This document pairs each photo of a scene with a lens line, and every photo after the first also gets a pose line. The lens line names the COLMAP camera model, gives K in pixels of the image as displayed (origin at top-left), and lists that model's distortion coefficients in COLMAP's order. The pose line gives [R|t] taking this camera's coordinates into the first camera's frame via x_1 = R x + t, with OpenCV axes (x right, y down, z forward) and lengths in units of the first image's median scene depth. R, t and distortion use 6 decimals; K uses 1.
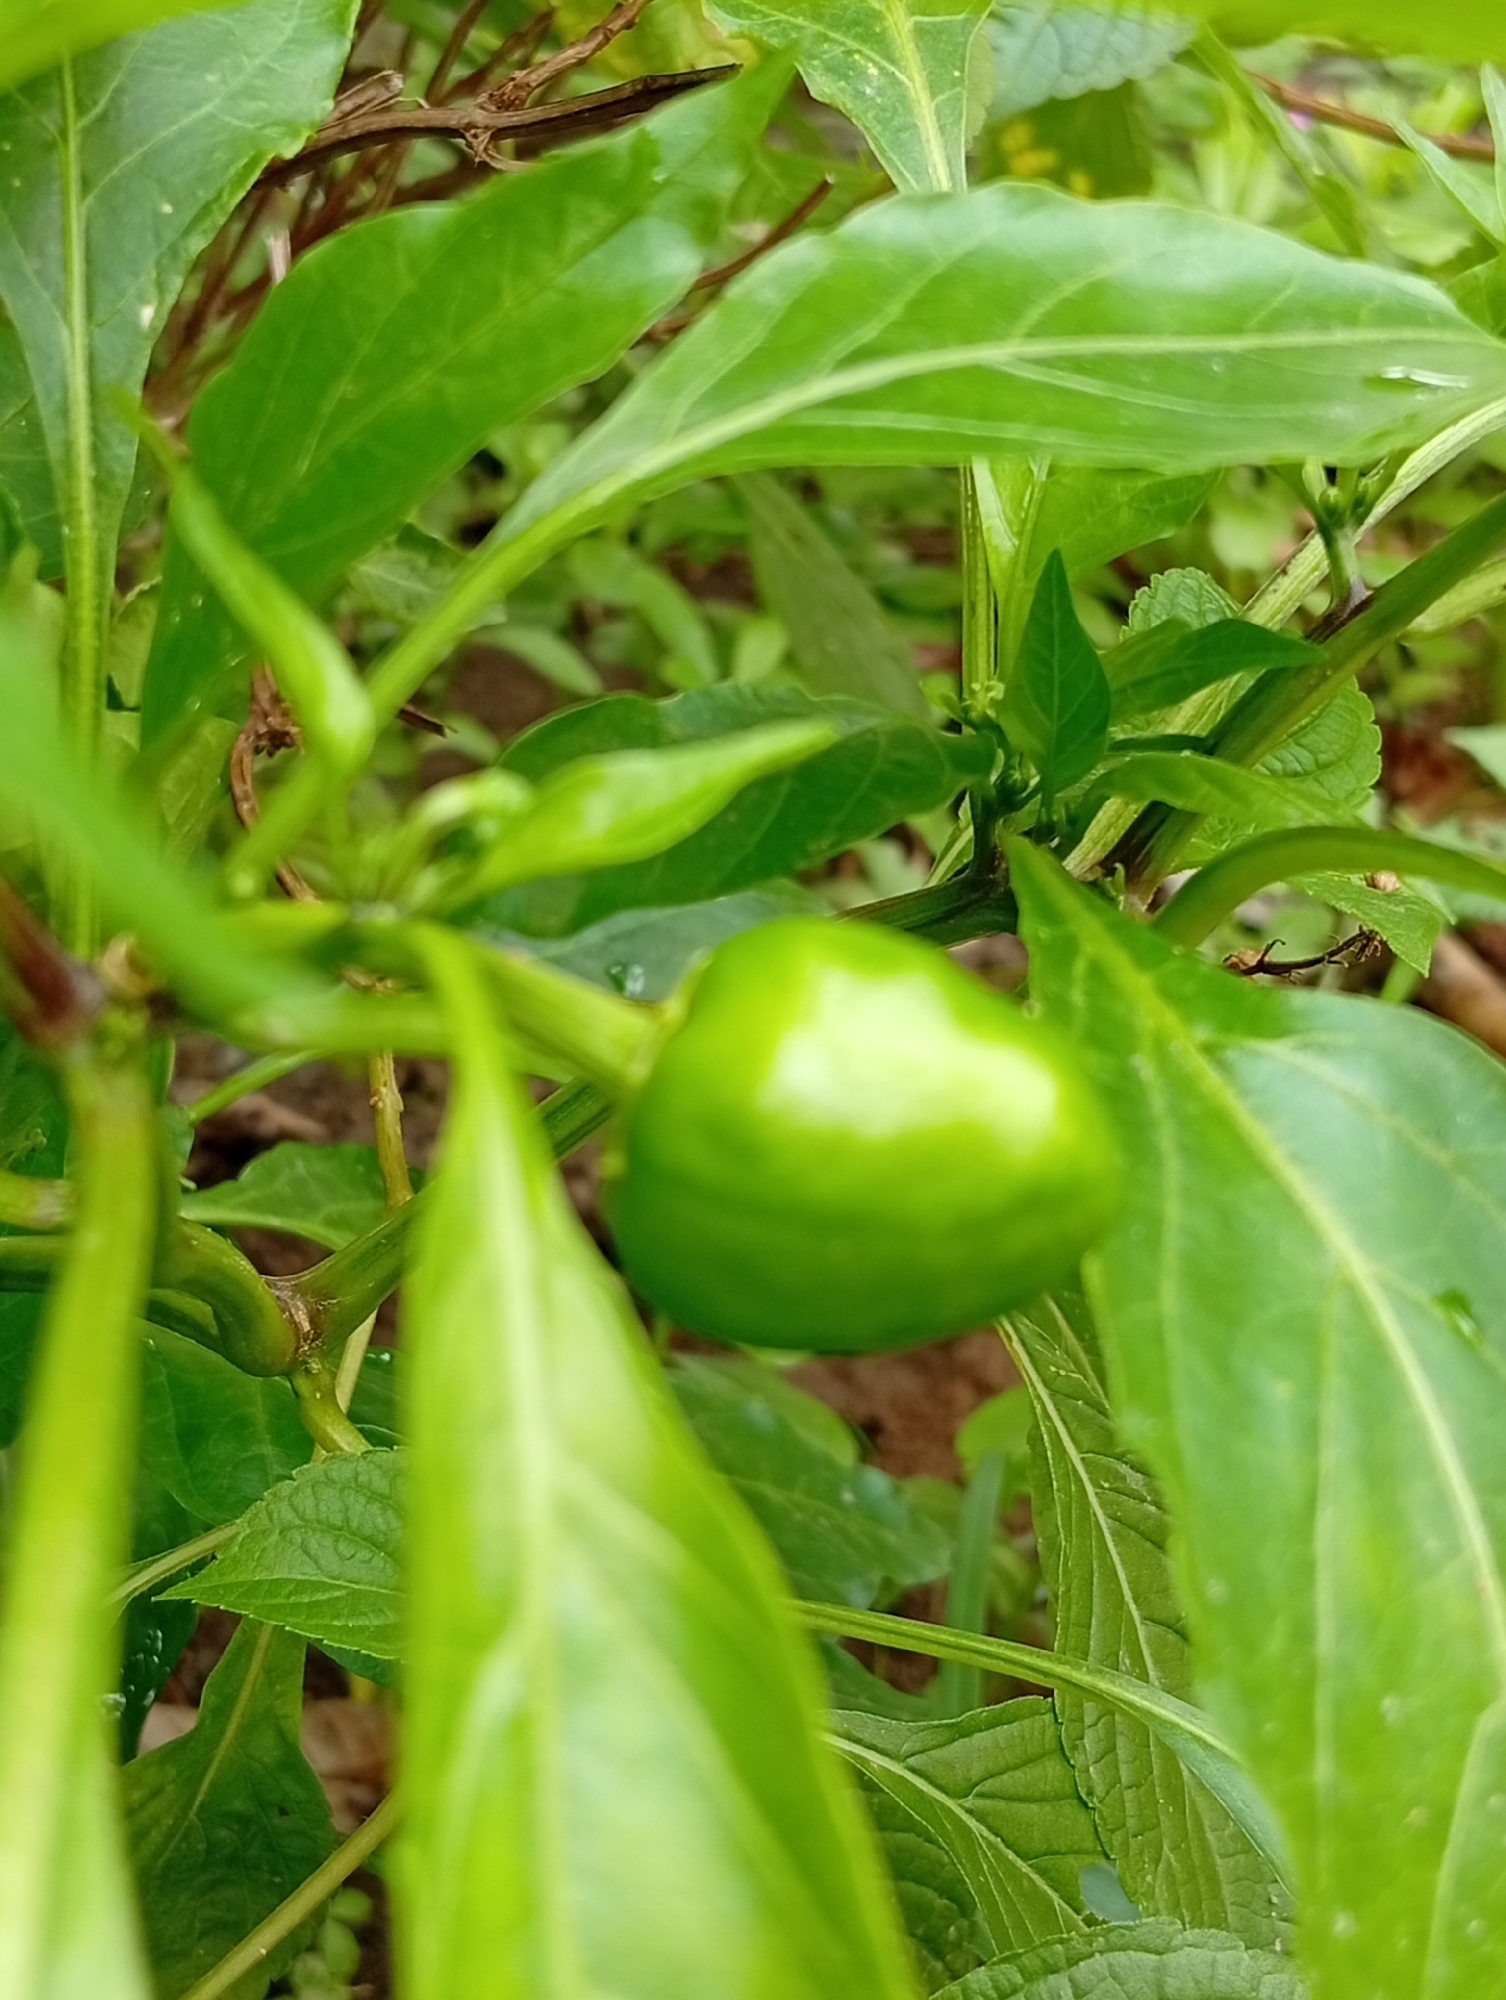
lens RADIAL K [[3208.0, 0, 766.1], [0, 3208.0, 1001.8], [0, 0, 1]] dist [0.100071, 0.000000]
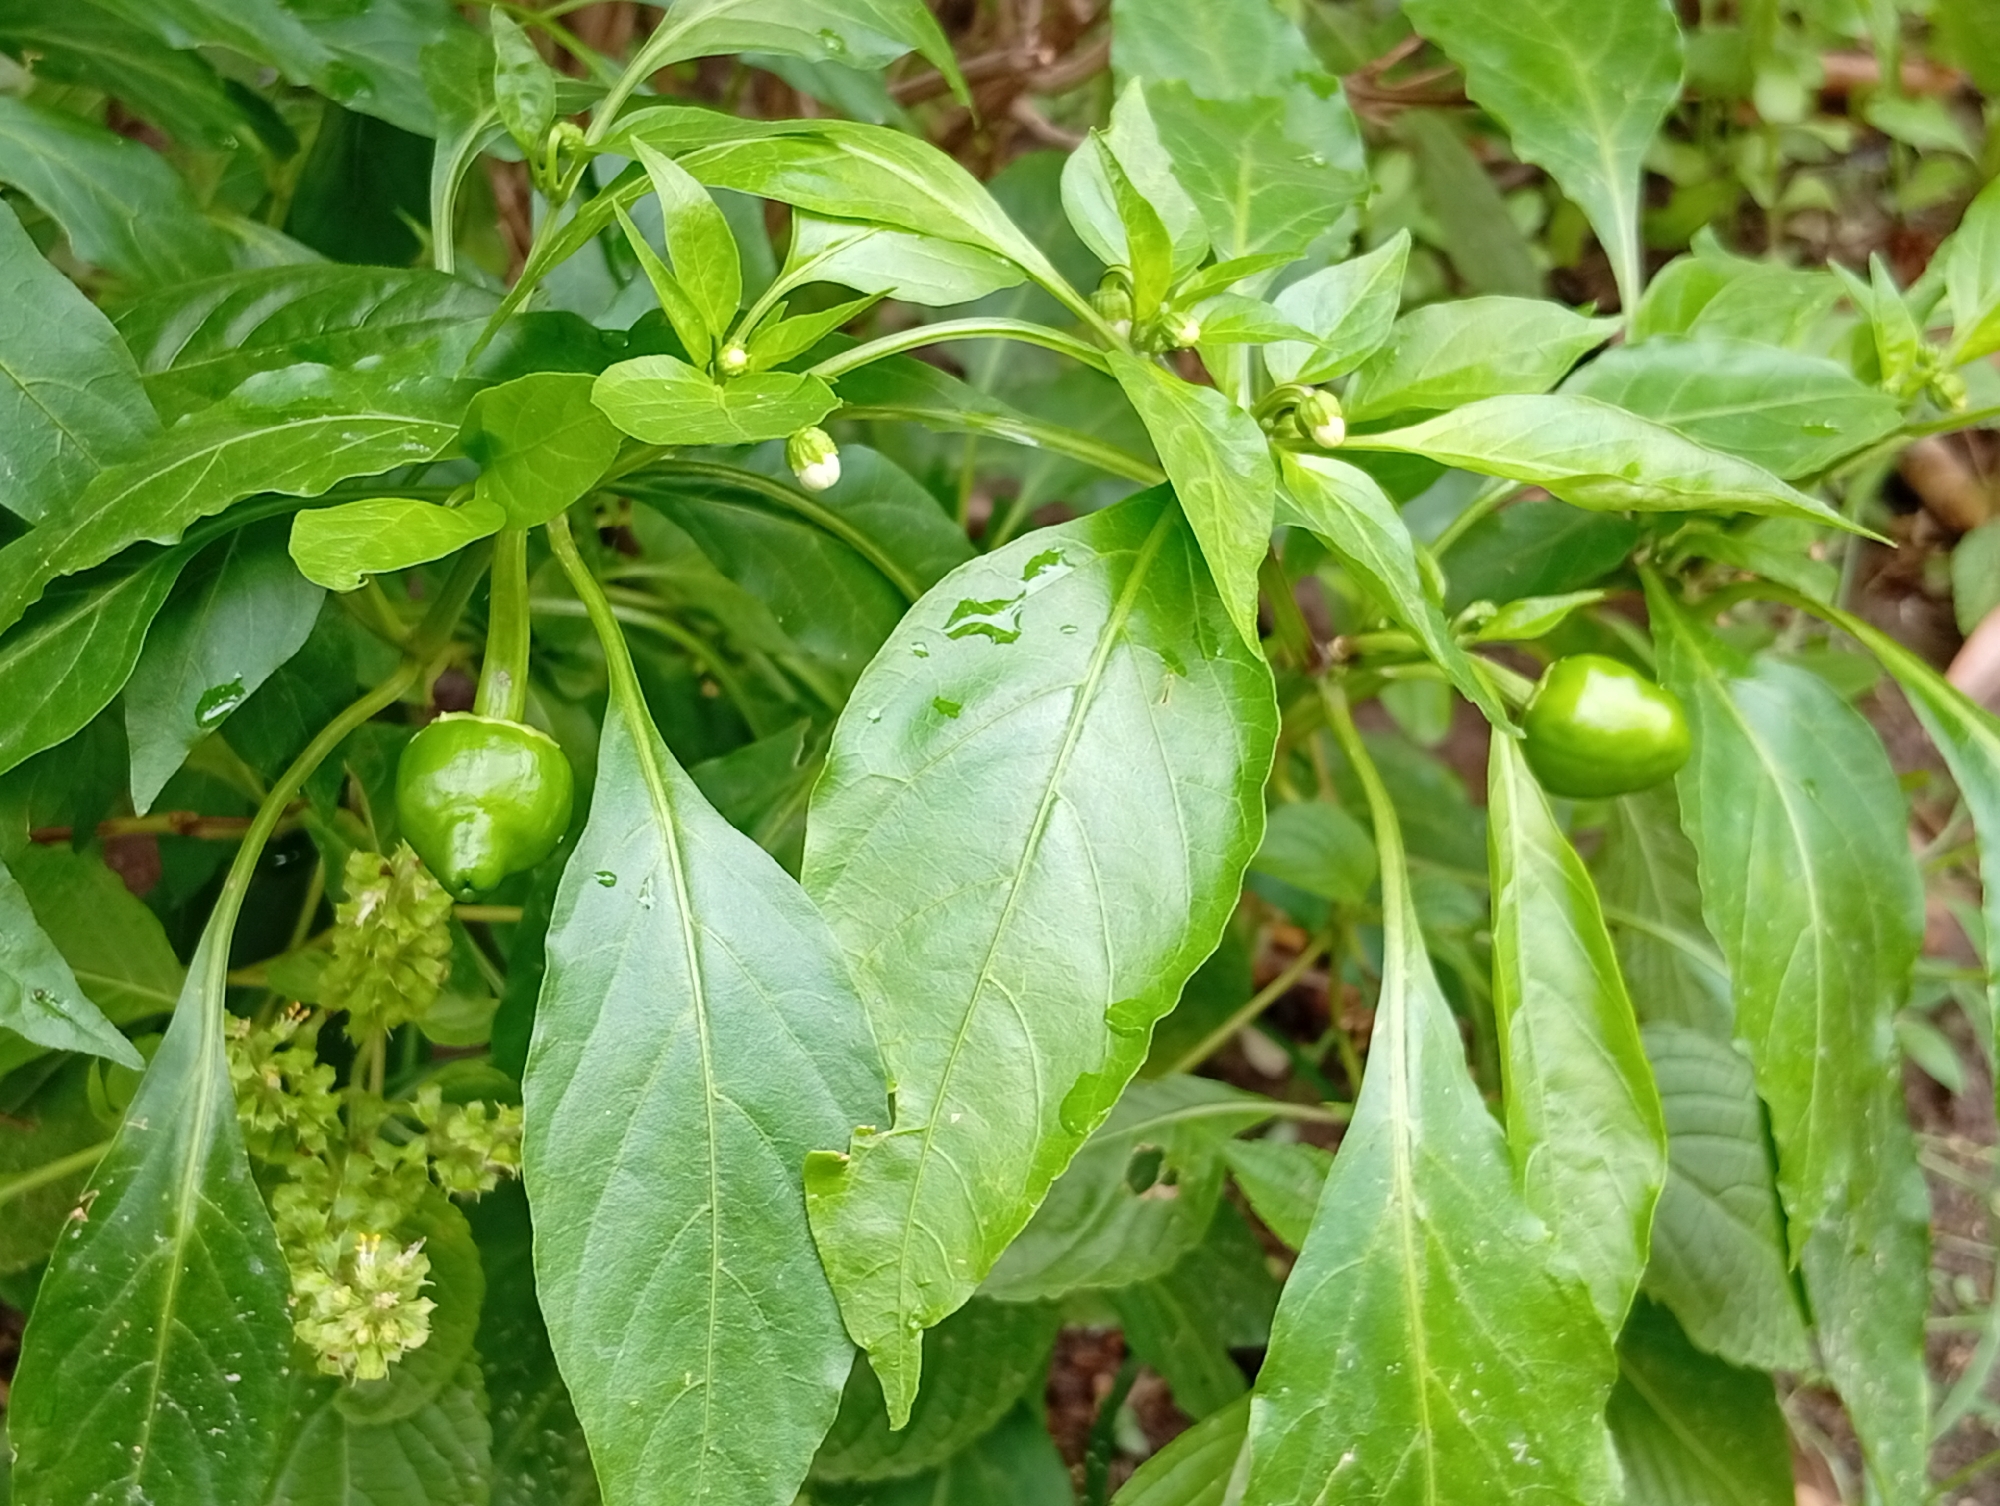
lens RADIAL K [[3208.0, 0, 992.5], [0, 3208.0, 740.9], [0, 0, 1]] dist [0.100071, 0.000000]
pose [[0.995529, 0.047597, -0.081584, -0.271142], [-0.036222, 0.990097, 0.135629, -0.310435], [0.087232, -0.132068, 0.987395, -1.880839]]
